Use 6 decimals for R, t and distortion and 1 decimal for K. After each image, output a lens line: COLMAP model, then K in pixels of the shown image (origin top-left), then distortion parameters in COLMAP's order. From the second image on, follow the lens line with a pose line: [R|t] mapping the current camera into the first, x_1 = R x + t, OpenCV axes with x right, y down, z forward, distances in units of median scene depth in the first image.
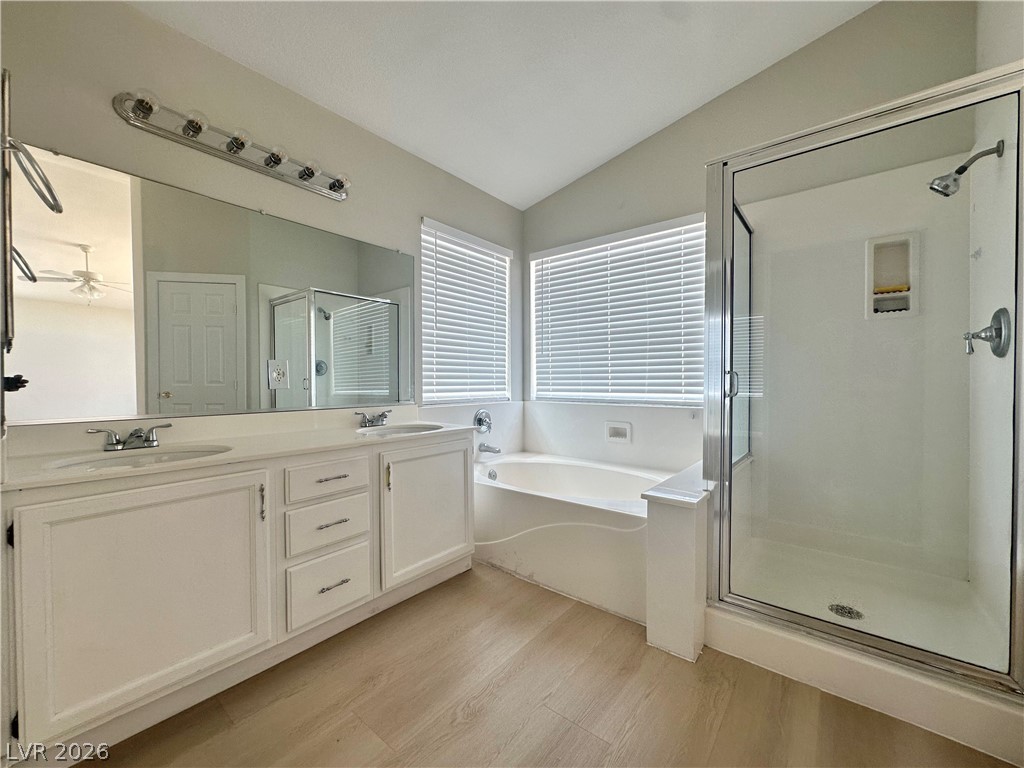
lens RADIAL K [[409.6, 0, 512.8], [0, 409.6, 385.2], [0, 0, 1]] dist [-0.003499, -0.000159]
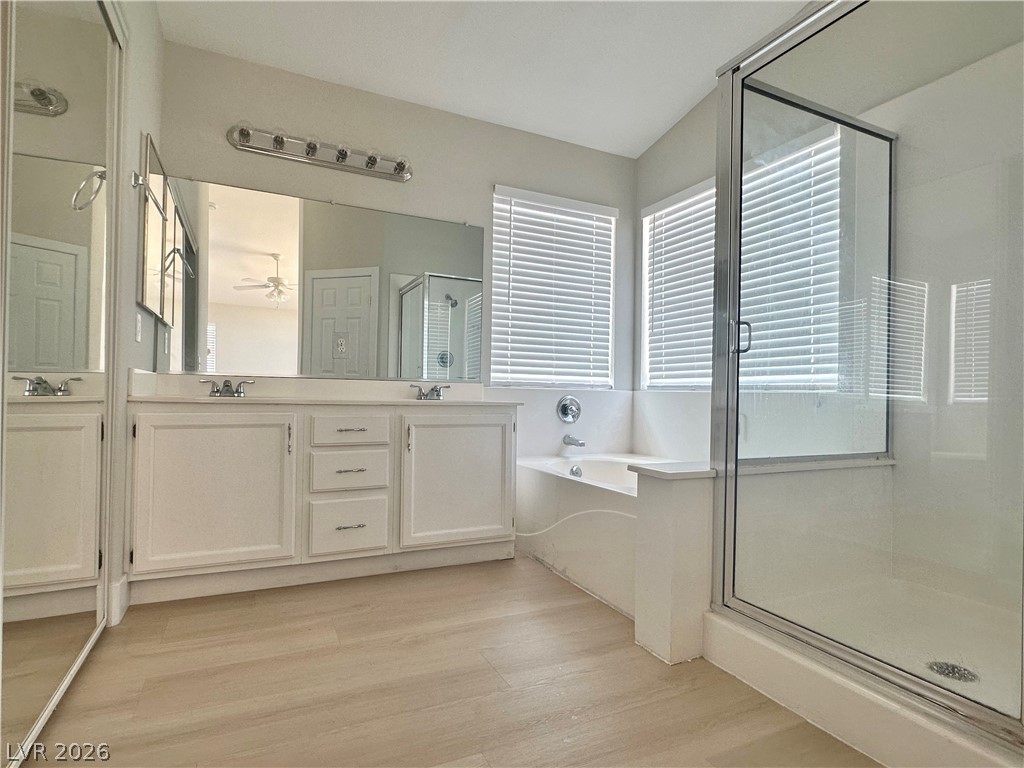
lens RADIAL K [[539.6, 0, 509.0], [0, 539.6, 387.2], [0, 0, 1]] dist [-0.015698, 0.005854]
pose [[0.903623, 0.012937, -0.428134, 0.332762], [-0.024044, 0.999500, -0.020546, 0.075620], [0.427654, 0.028859, 0.903482, -0.086375]]
